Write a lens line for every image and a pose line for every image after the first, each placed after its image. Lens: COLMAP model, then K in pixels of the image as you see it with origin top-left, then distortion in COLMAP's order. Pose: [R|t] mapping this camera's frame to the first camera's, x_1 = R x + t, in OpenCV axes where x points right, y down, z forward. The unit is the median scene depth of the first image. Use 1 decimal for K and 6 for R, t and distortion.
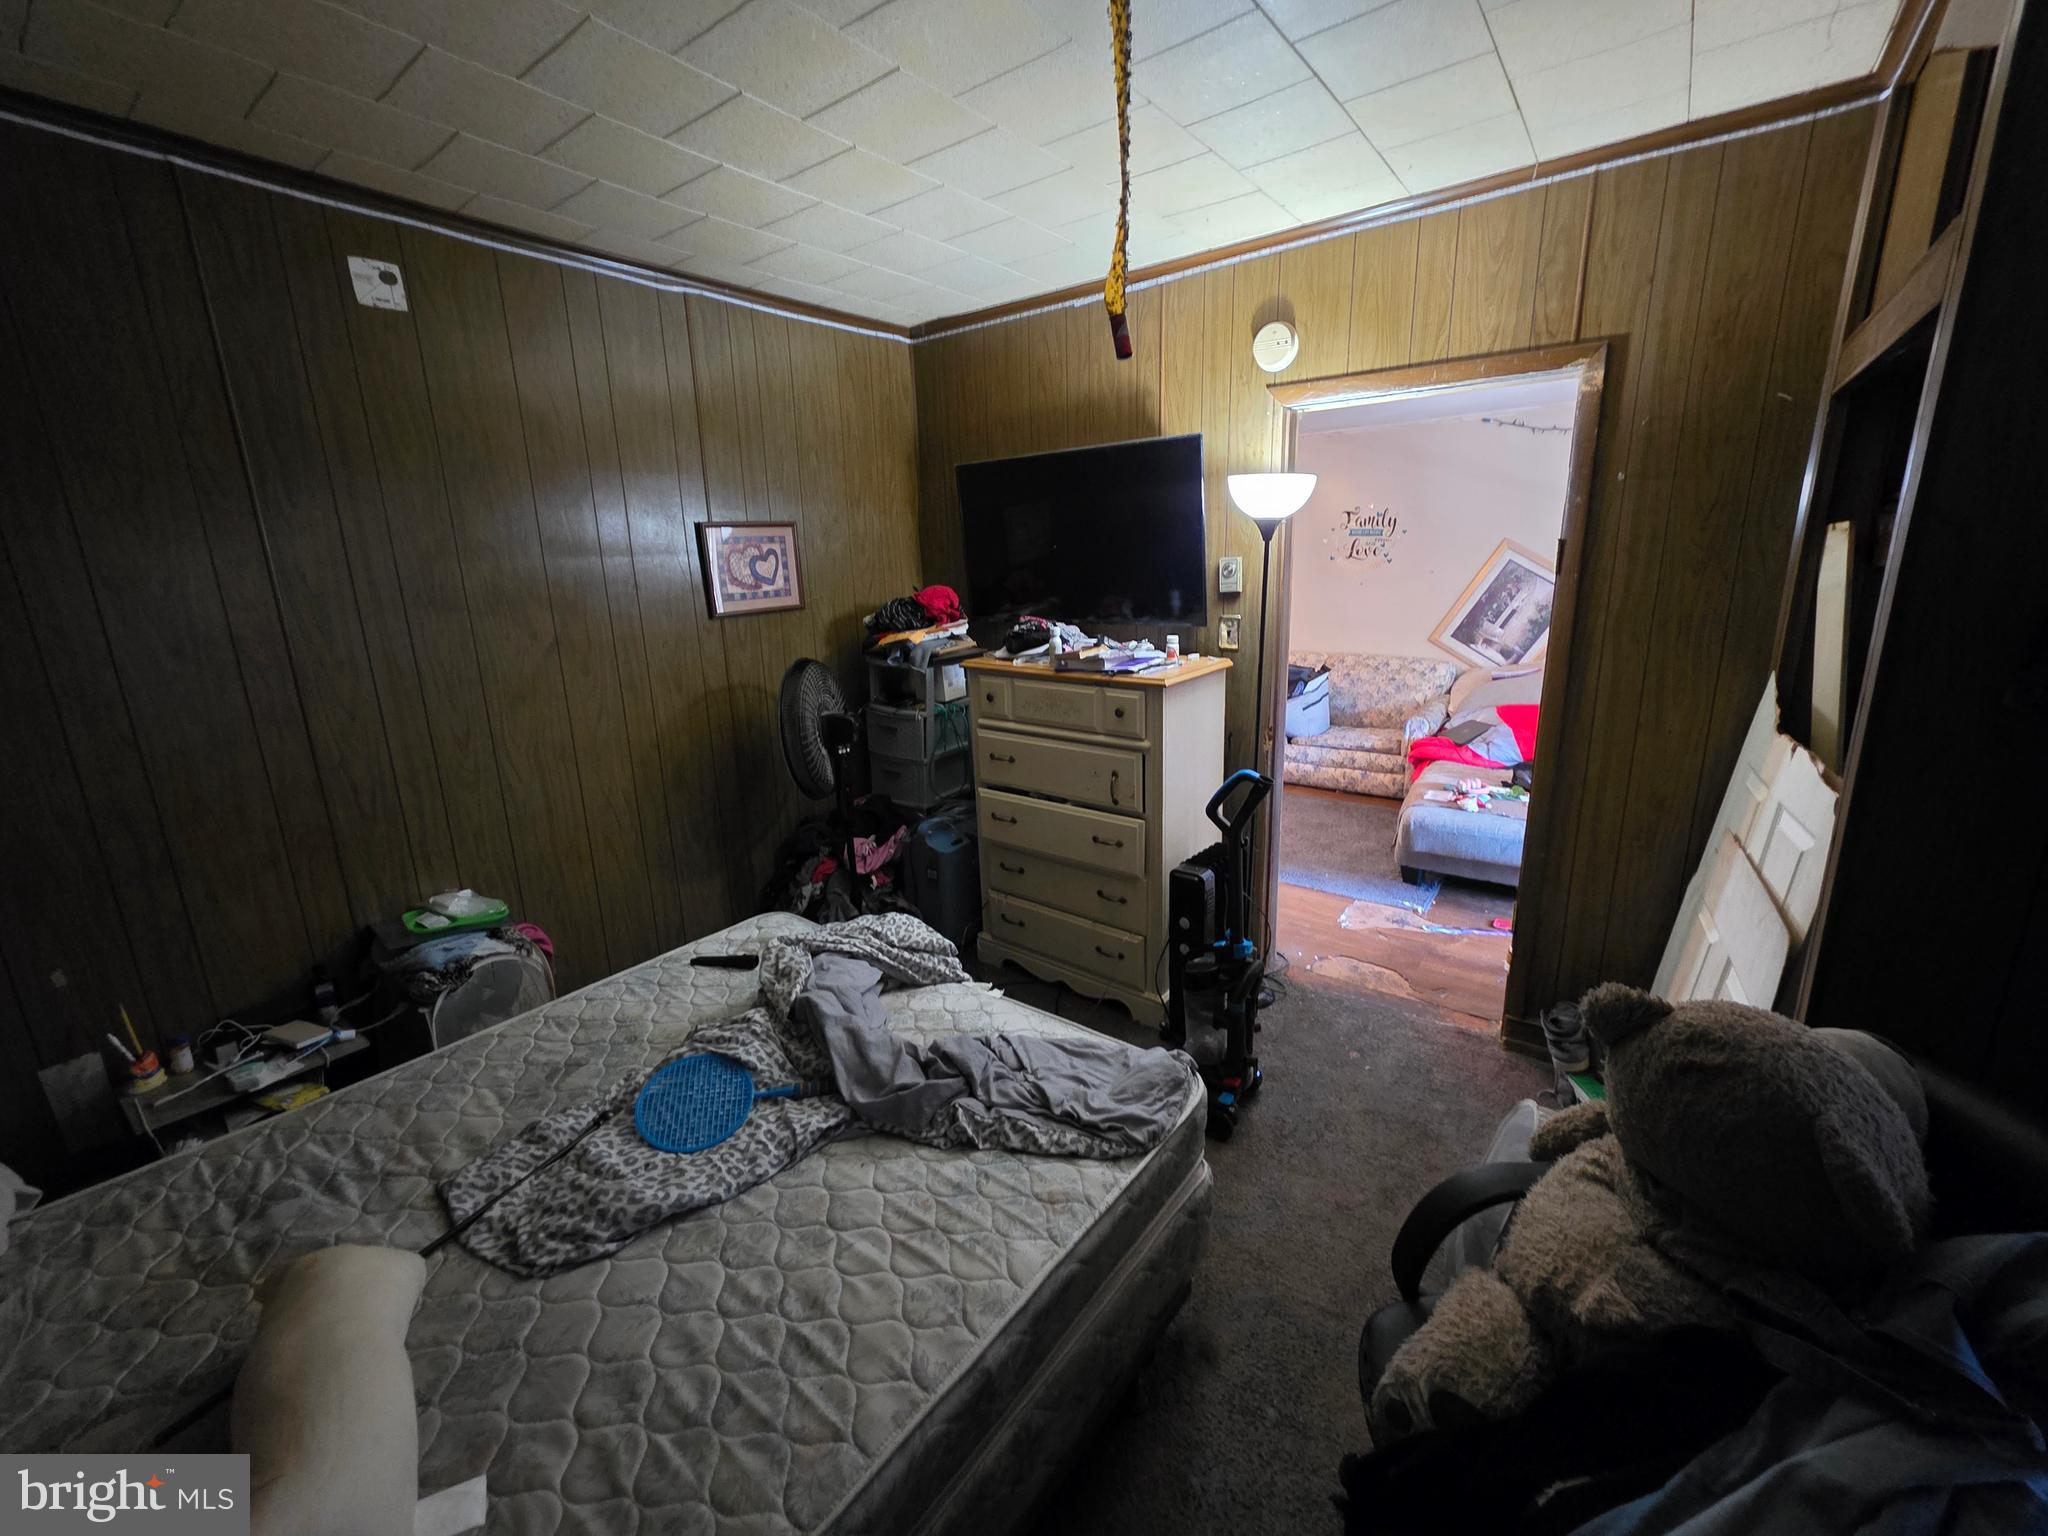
lens RADIAL K [[822.1, 0, 1027.0], [0, 822.1, 763.3], [0, 0, 1]] dist [-0.001822, 0.001237]
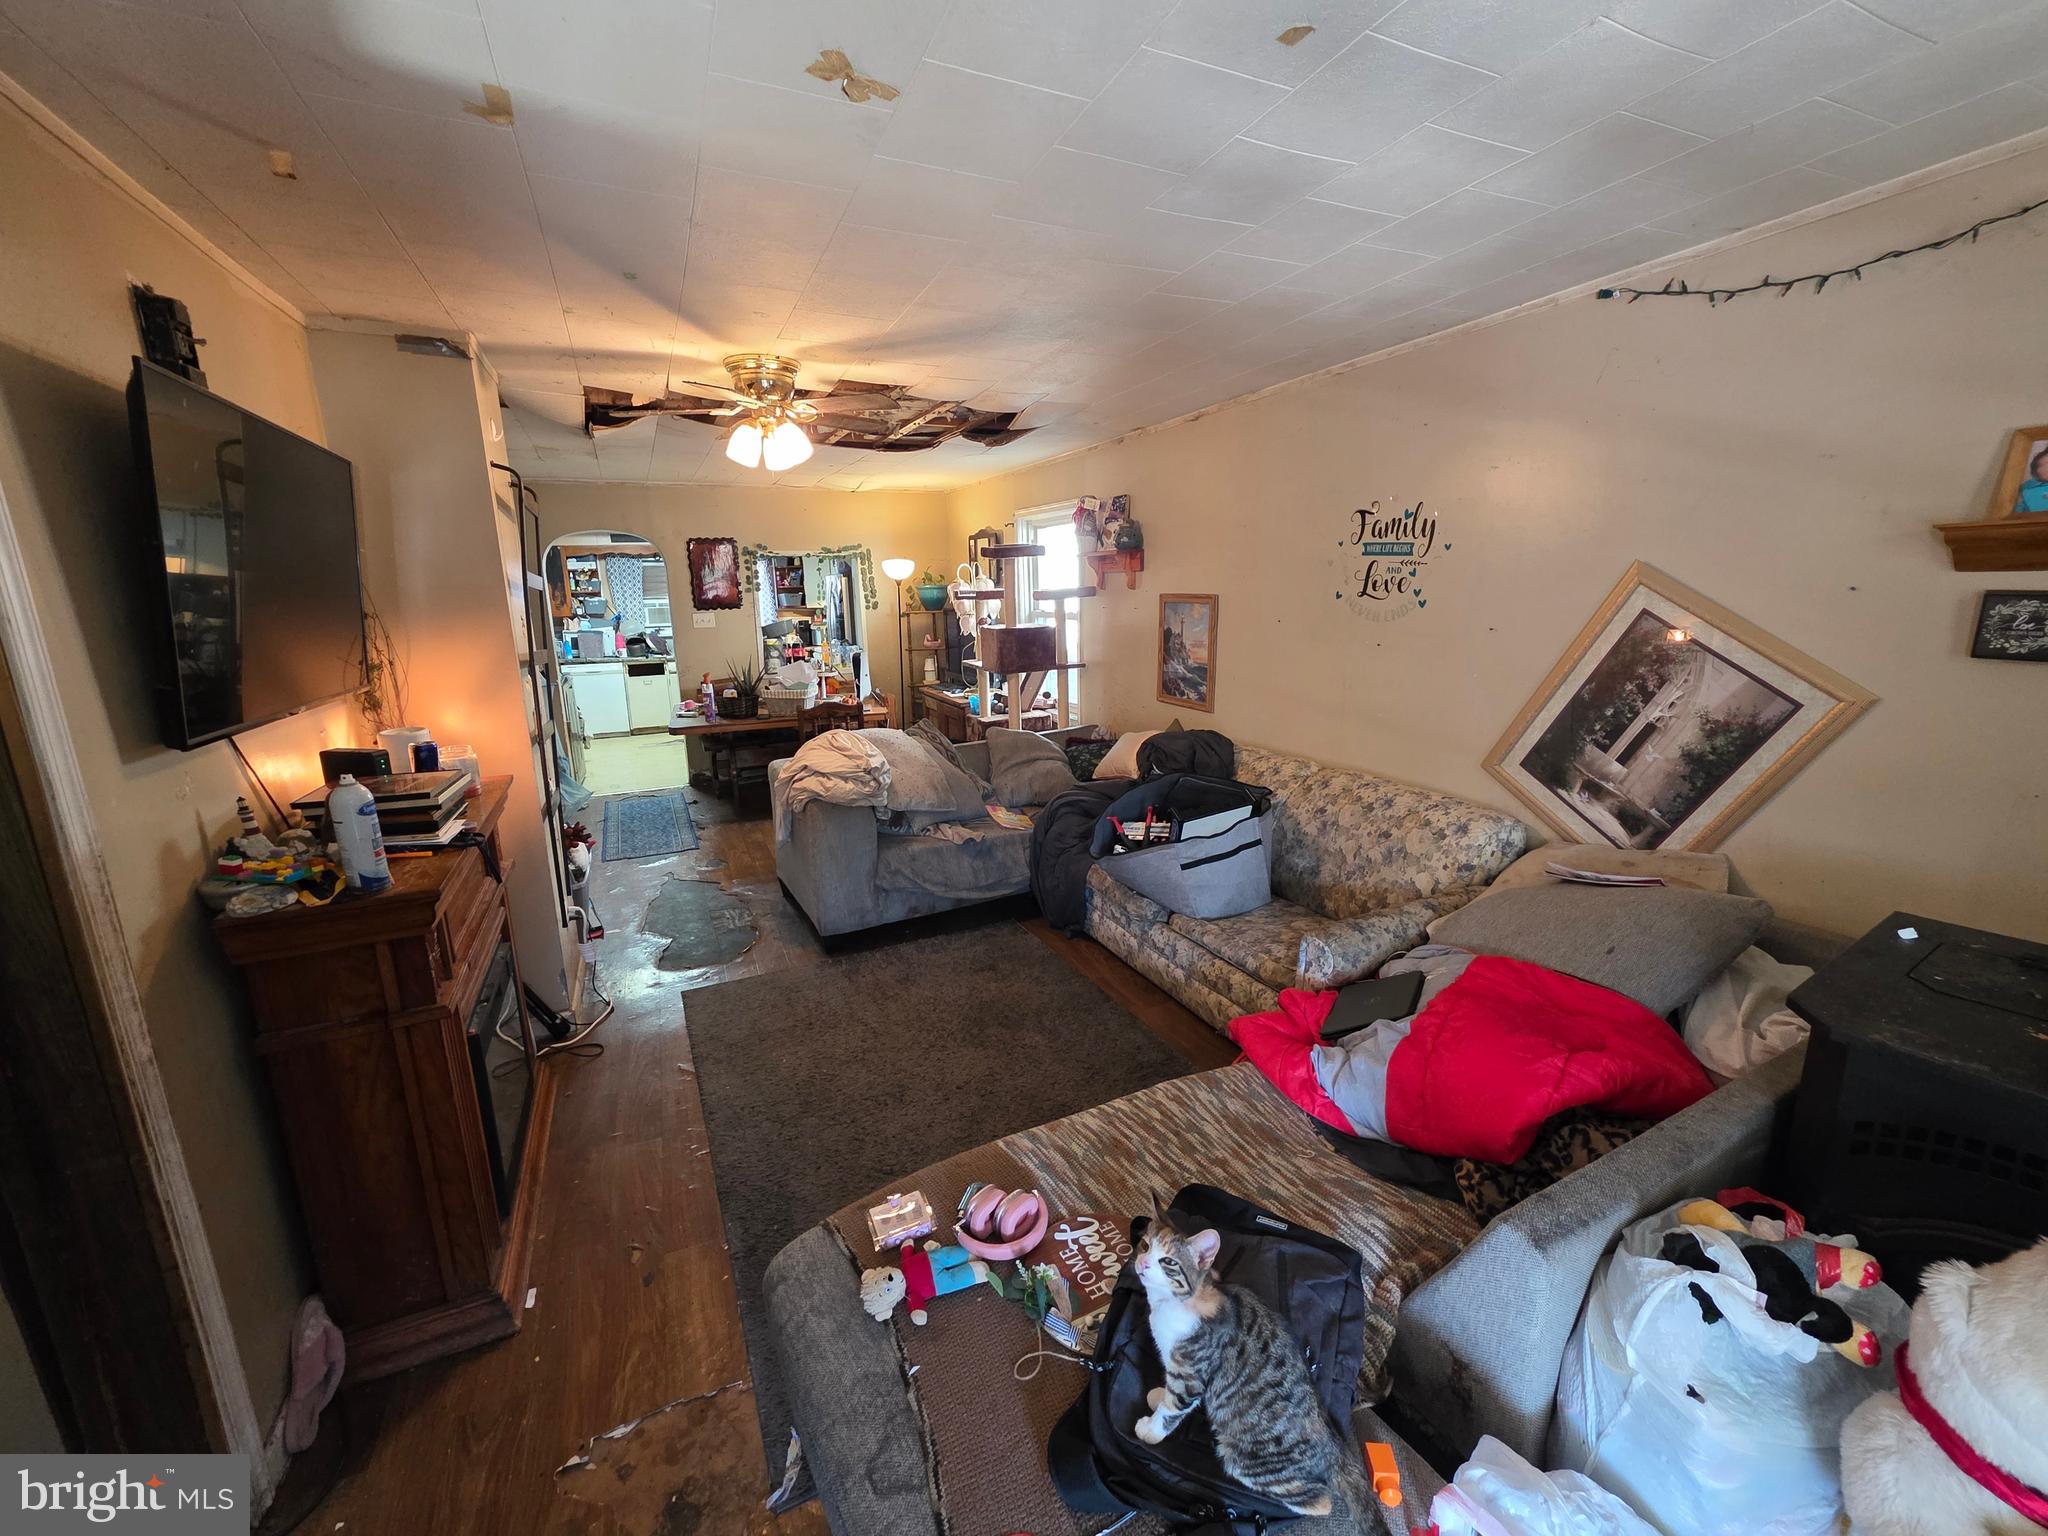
lens RADIAL K [[822.1, 0, 1016.0], [0, 822.1, 761.8], [0, 0, 1]] dist [-0.001822, 0.001237]
pose [[0.883635, 0.107367, -0.455698, 0.483776], [-0.115334, 0.993273, 0.010384, -0.129862], [0.453748, 0.043382, 0.890074, 0.452151]]
